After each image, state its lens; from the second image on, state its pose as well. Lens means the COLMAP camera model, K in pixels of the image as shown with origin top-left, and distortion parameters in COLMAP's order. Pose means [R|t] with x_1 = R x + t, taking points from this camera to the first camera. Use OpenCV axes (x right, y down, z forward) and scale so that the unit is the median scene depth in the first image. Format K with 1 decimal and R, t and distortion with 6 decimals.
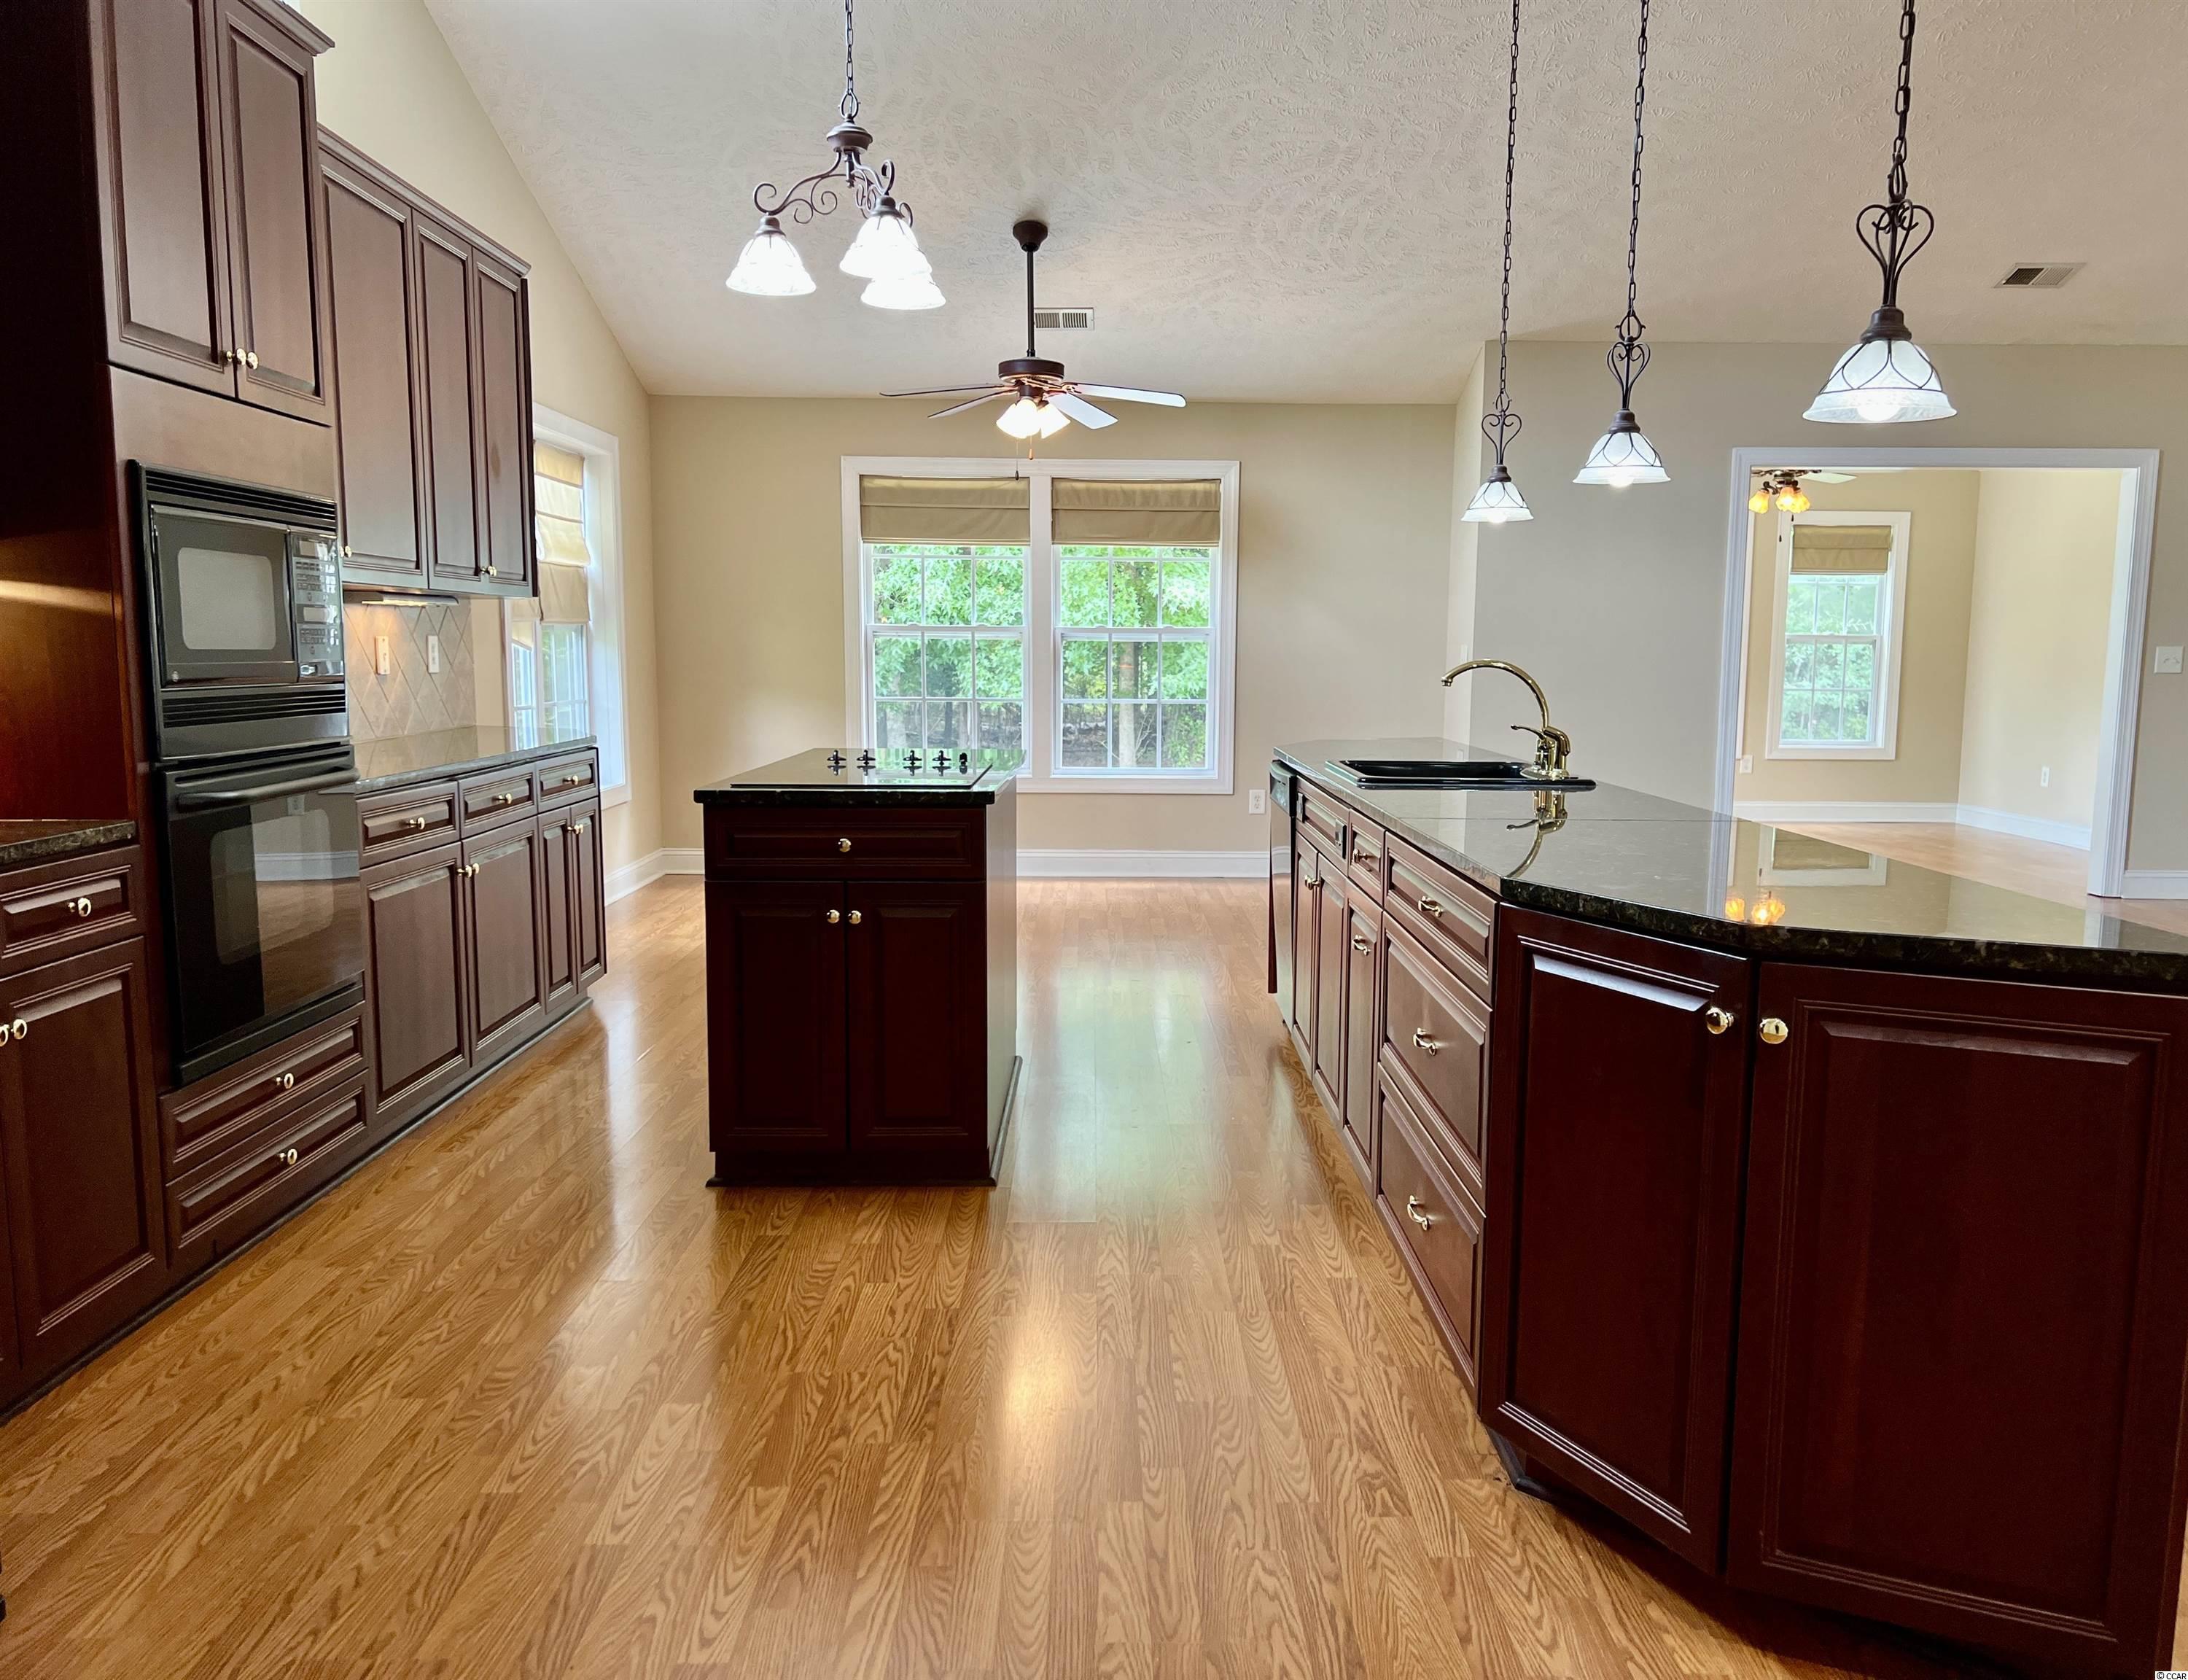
lens RADIAL K [[1678.8, 0, 1118.3], [0, 1678.8, 850.5], [0, 0, 1]] dist [0.071046, -0.081747]
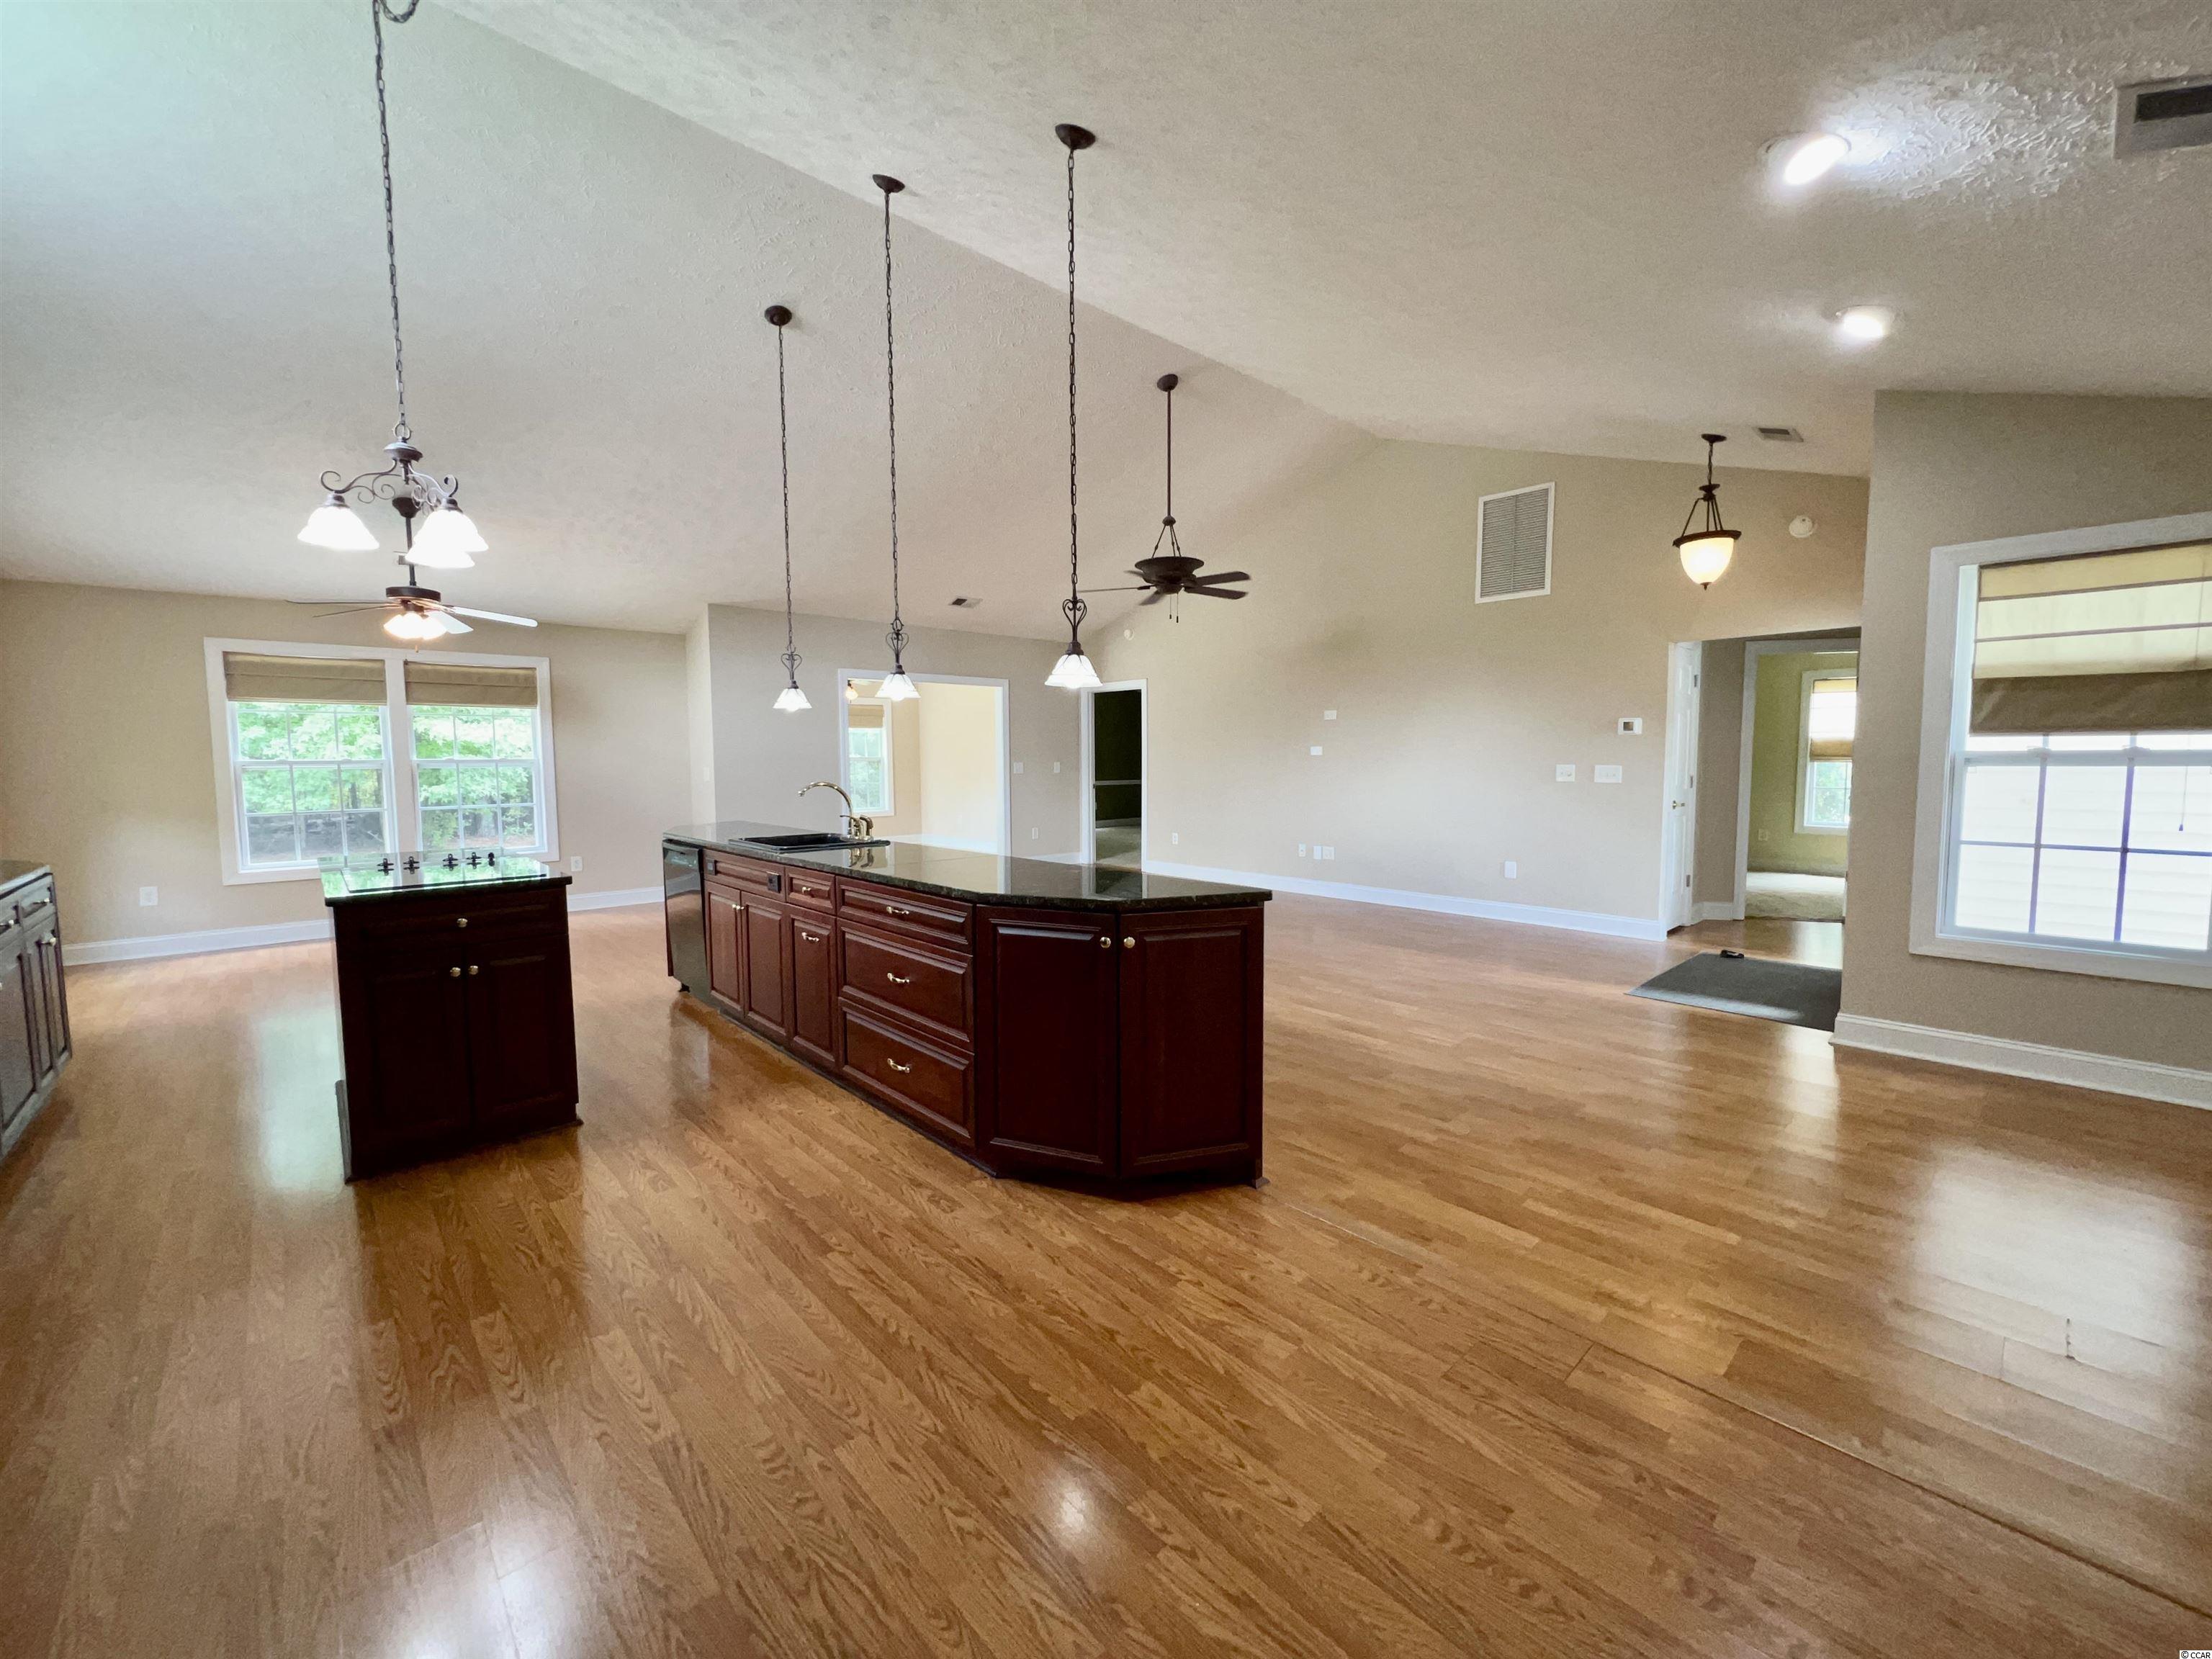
lens RADIAL K [[887.2, 0, 1101.1], [0, 887.2, 819.1], [0, 0, 1]] dist [0.001367, 0.000283]
pose [[0.746710, -0.060183, 0.662422, -0.236218], [0.093670, 0.995488, -0.015145, -0.027368], [-0.658522, 0.073358, 0.748978, 0.028791]]
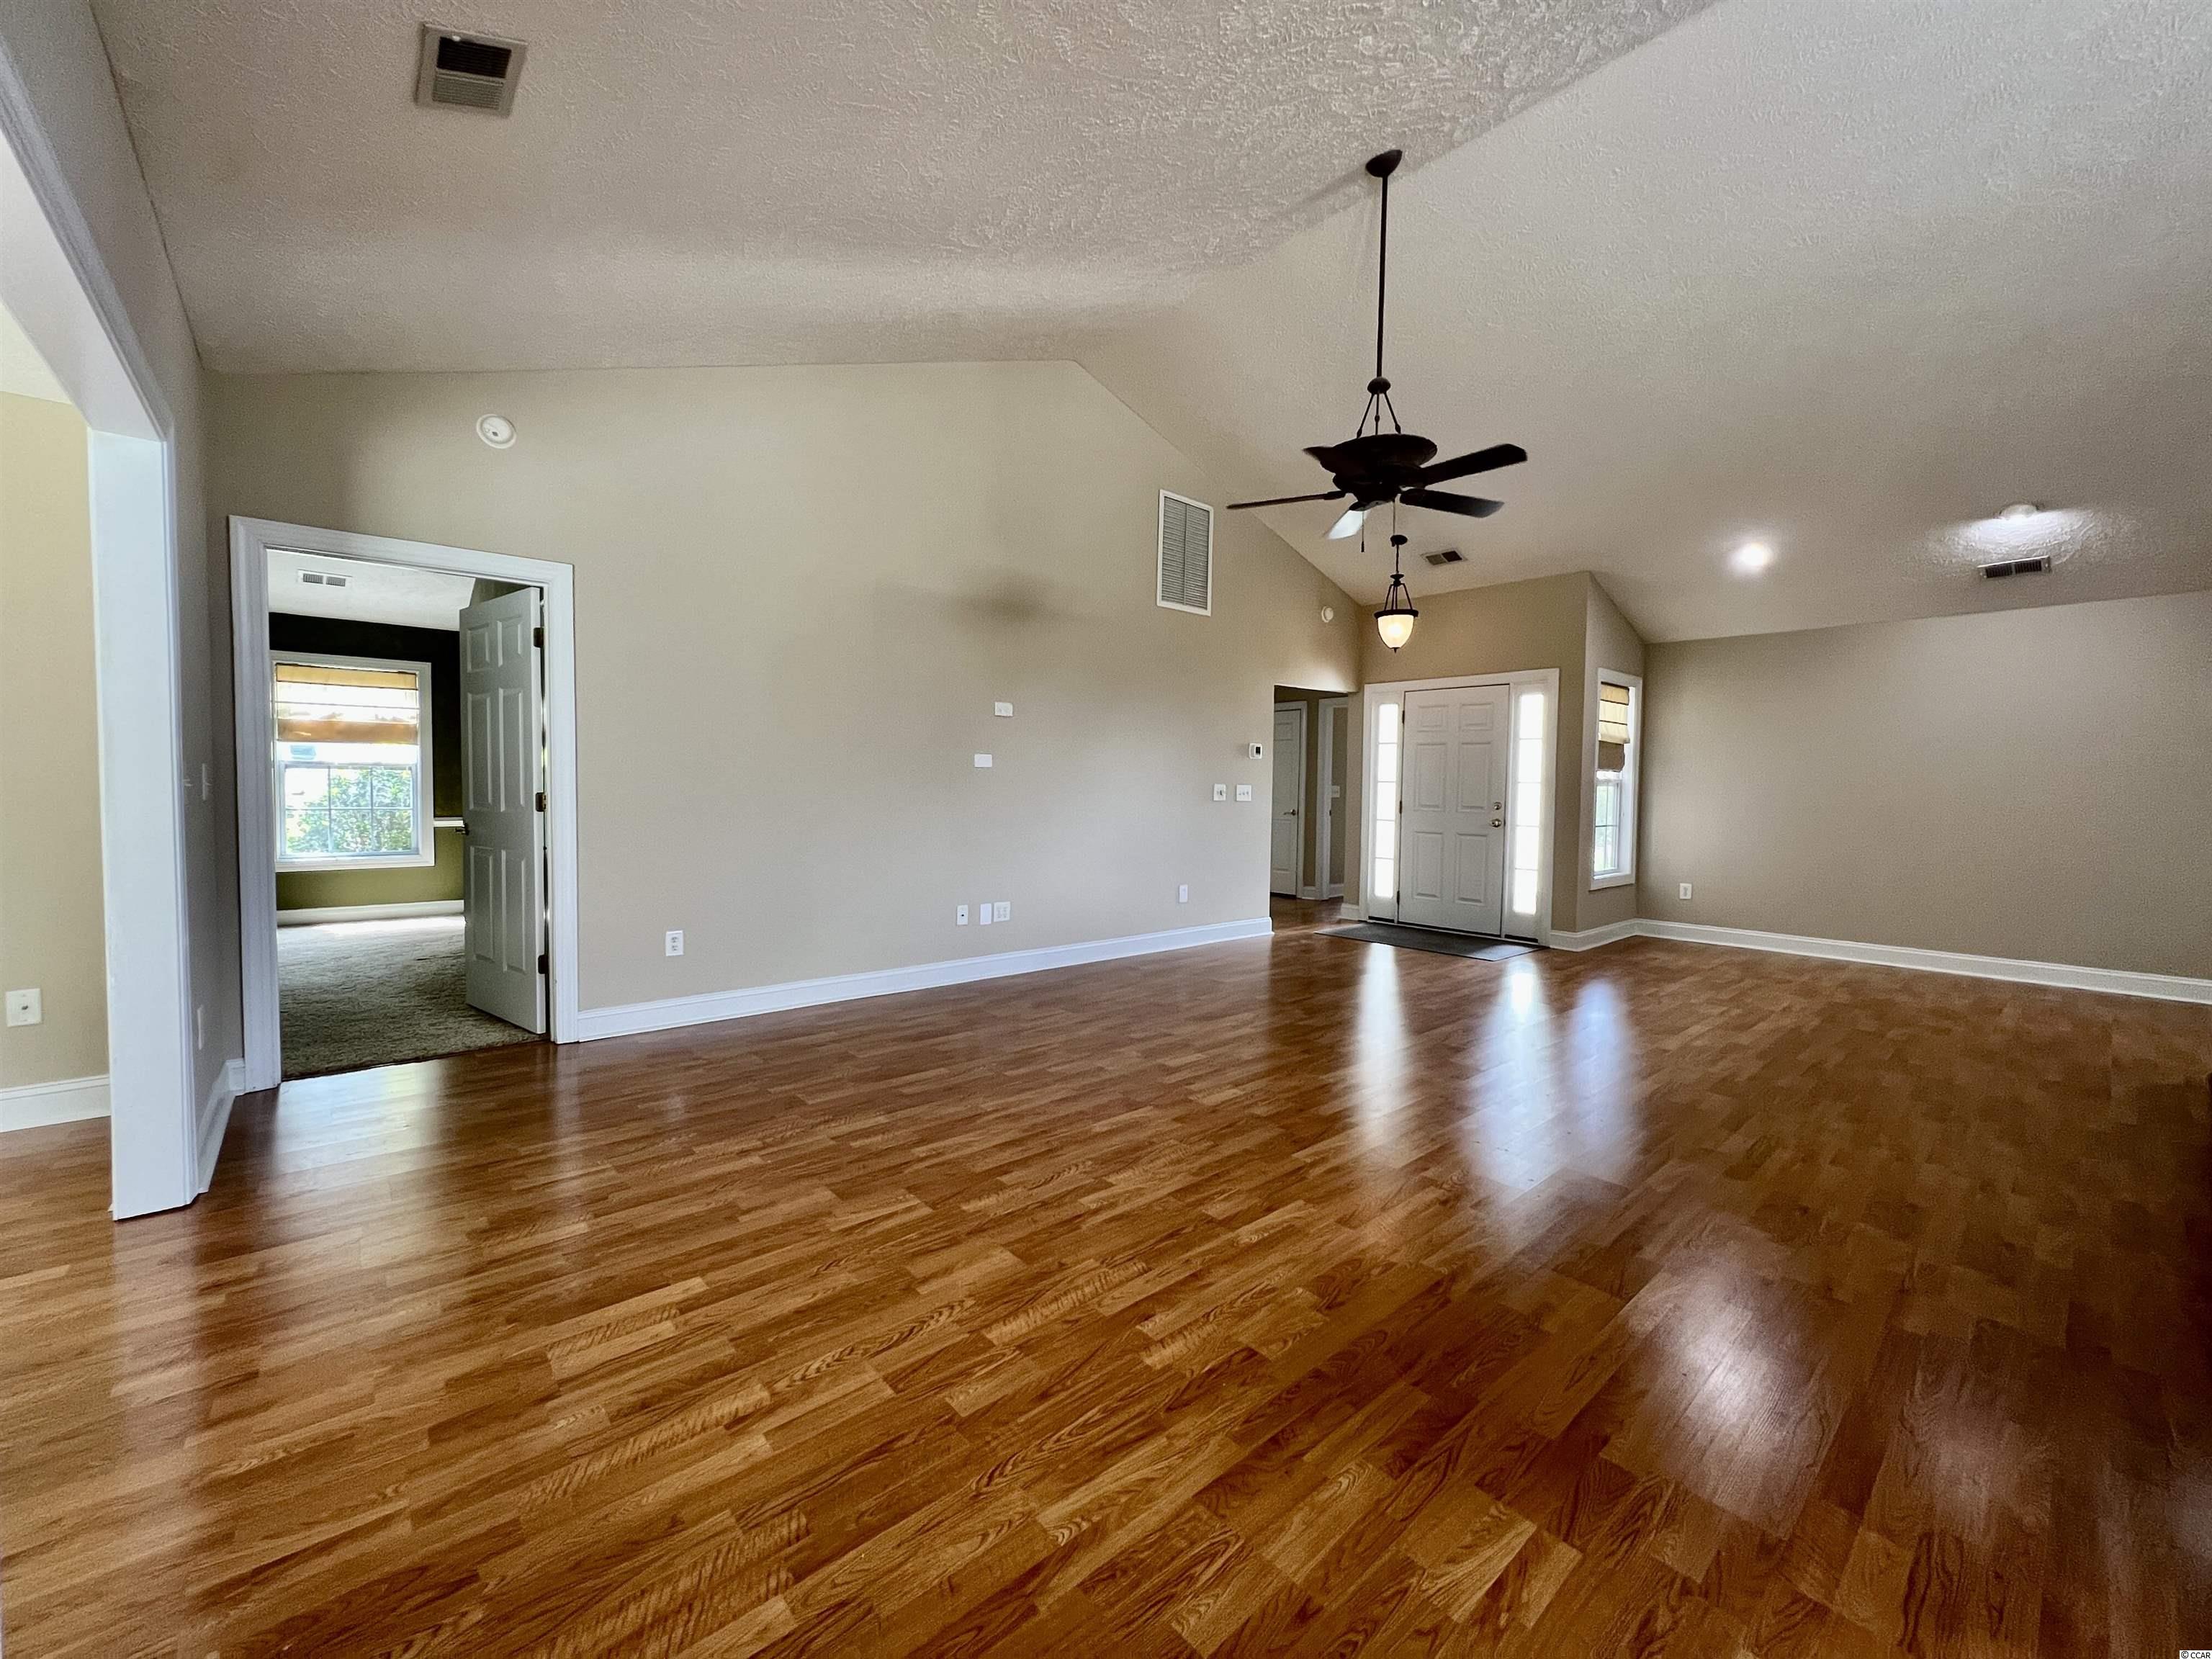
lens RADIAL K [[887.2, 0, 1101.1], [0, 887.2, 819.1], [0, 0, 1]] dist [0.001367, 0.000283]
pose [[-0.645846, -0.046142, 0.762072, 0.355132], [0.076013, 0.989326, 0.124322, -0.238903], [-0.759674, 0.138221, -0.635445, 1.991987]]
